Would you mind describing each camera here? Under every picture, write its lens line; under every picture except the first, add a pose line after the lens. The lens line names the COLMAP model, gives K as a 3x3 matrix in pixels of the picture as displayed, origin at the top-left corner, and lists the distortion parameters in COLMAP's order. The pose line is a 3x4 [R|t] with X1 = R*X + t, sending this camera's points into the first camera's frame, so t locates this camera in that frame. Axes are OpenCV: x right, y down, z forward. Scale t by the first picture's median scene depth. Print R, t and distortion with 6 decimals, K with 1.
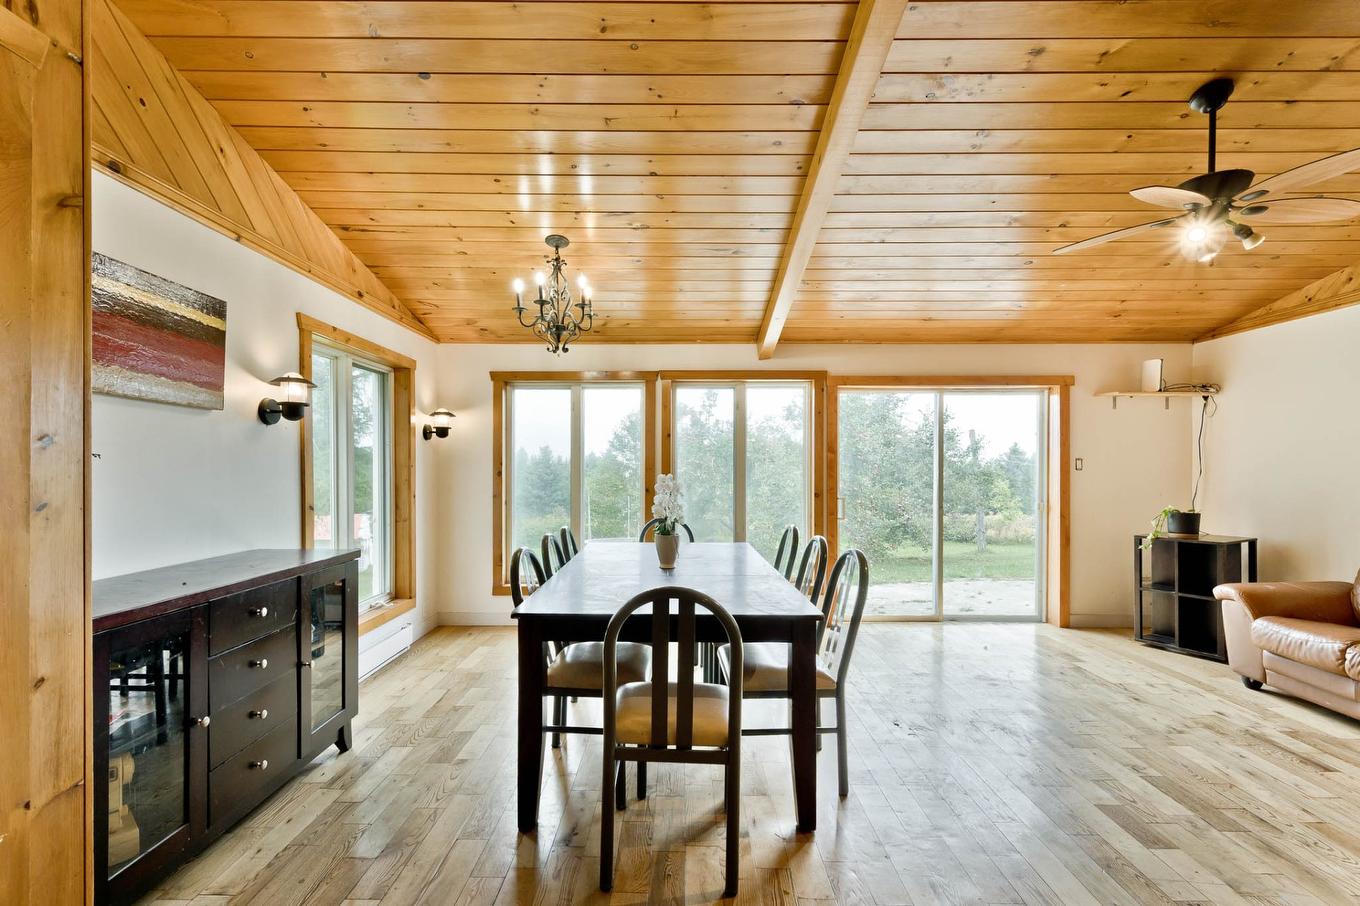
lens RADIAL K [[580.6, 0, 683.8], [0, 580.6, 467.4], [0, 0, 1]] dist [-0.000251, 0.000233]
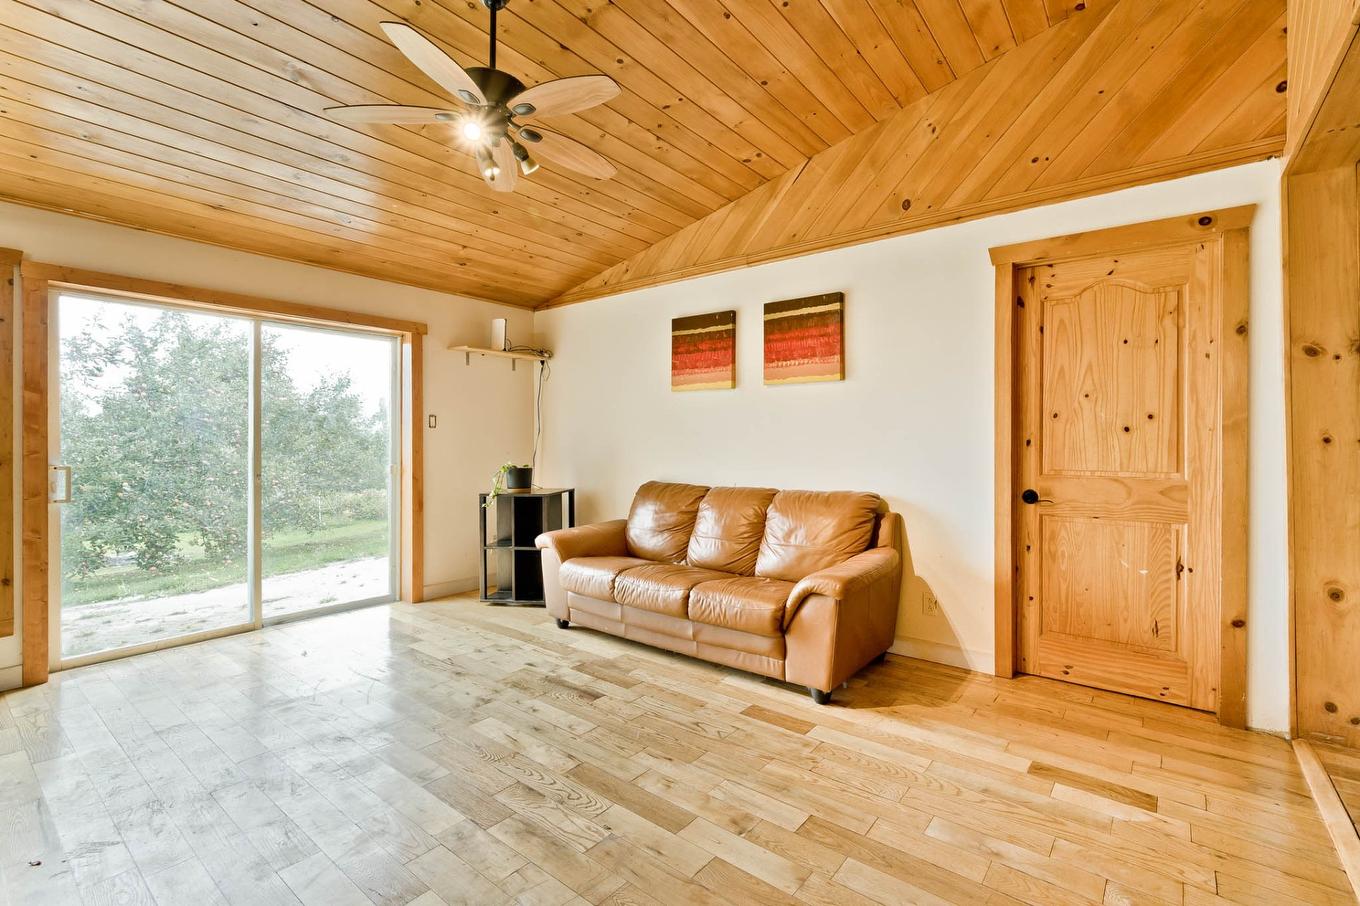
lens RADIAL K [[580.6, 0, 678.7], [0, 580.6, 442.5], [0, 0, 1]] dist [-0.000251, 0.000233]
pose [[0.631877, -0.002059, 0.775066, 0.250347], [0.005667, 0.999982, -0.001964, 0.037469], [-0.775048, 0.005634, 0.631877, 0.137112]]
